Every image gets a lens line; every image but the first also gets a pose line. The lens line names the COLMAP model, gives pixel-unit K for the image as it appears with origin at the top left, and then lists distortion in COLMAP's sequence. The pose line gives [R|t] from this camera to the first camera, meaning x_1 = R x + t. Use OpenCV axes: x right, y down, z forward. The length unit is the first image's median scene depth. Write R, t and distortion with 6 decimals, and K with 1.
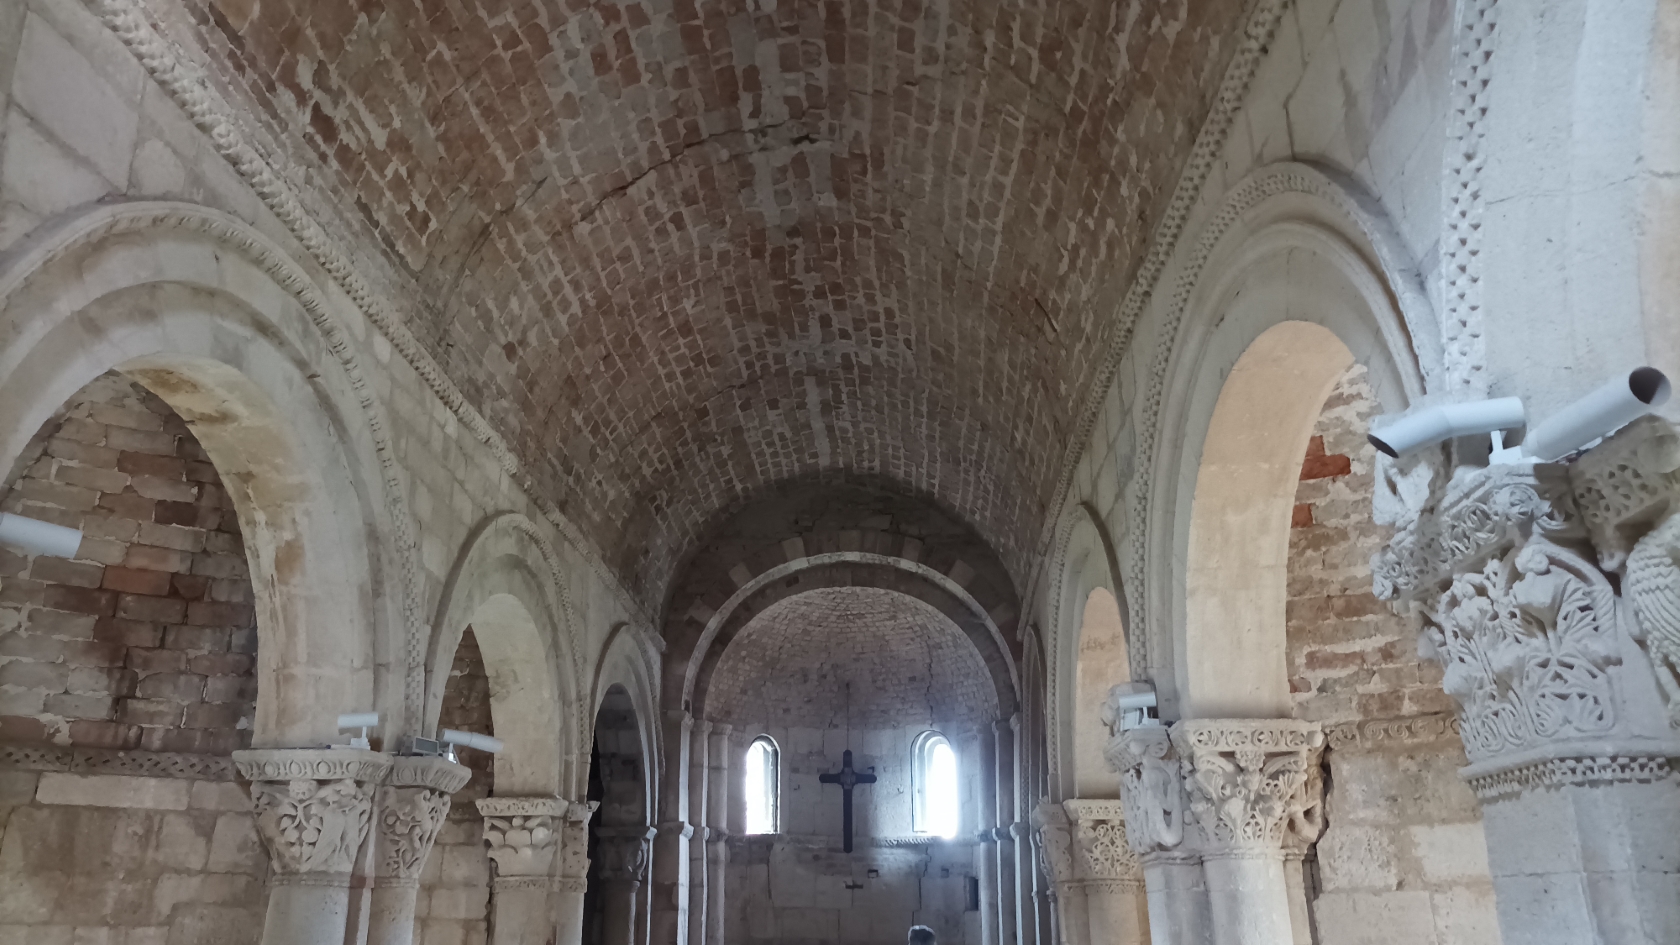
lens RADIAL K [[1241.6, 0, 830.3], [0, 1241.6, 457.3], [0, 0, 1]] dist [0.034577, -0.028578]
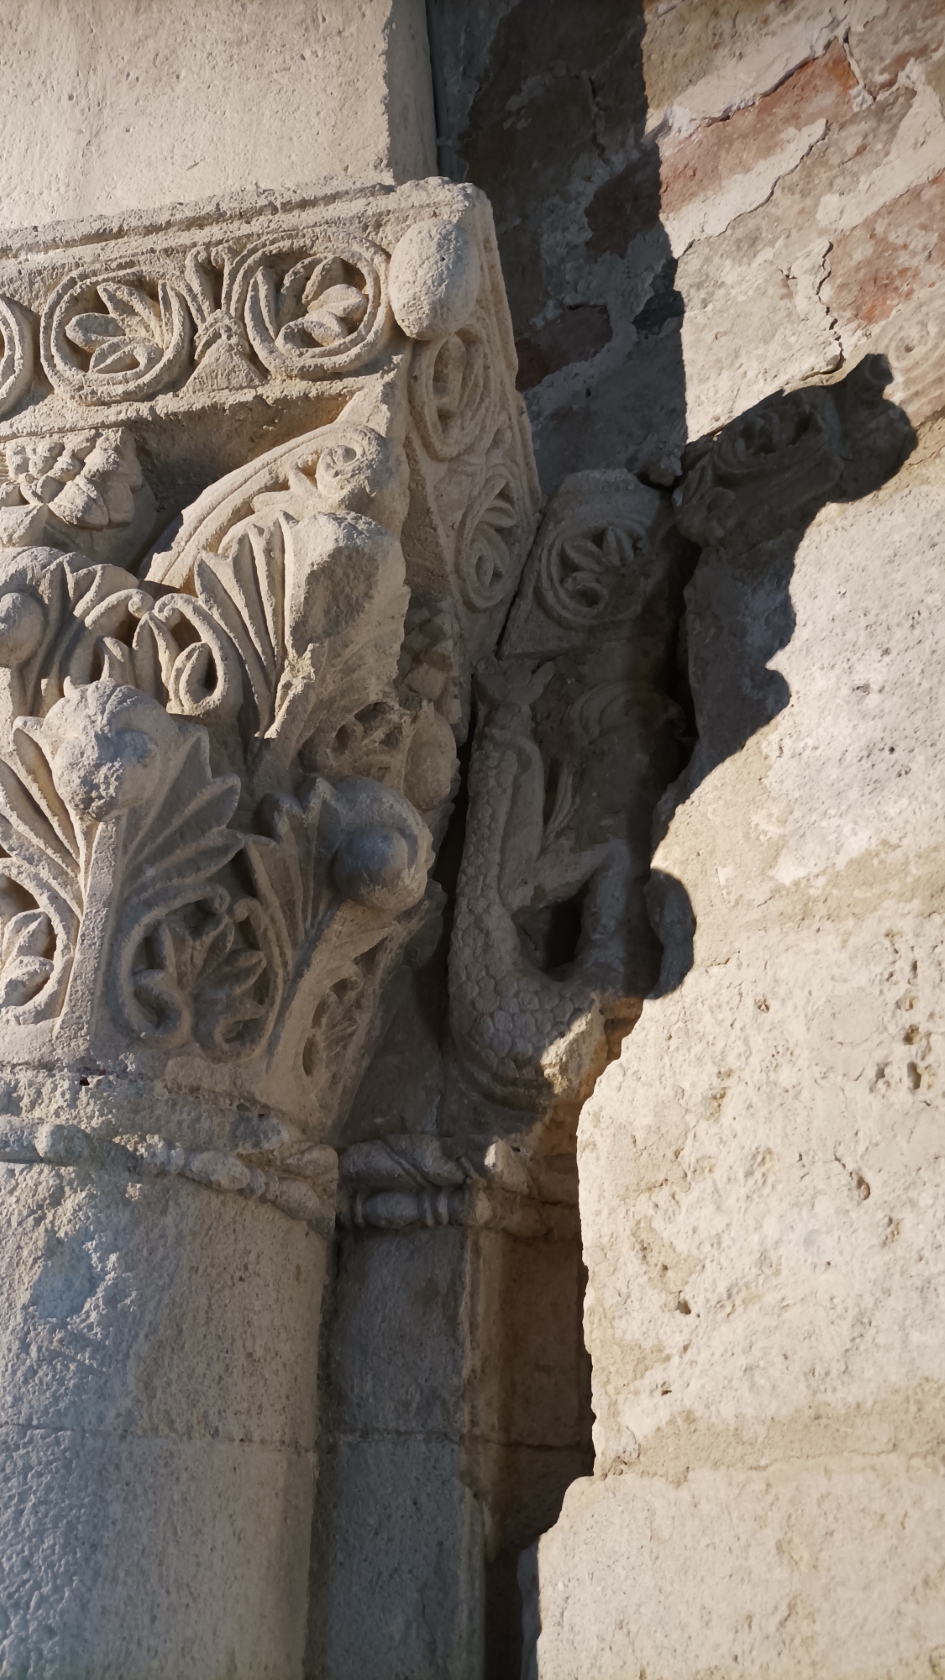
lens RADIAL K [[1241.6, 0, 469.4], [0, 1241.6, 847.3], [0, 0, 1]] dist [0.034577, -0.028578]
pose [[0.989561, -0.058750, -0.131593, 0.269690], [0.031450, 0.979158, -0.200651, 0.209660], [0.140639, 0.194418, 0.970784, 0.581608]]
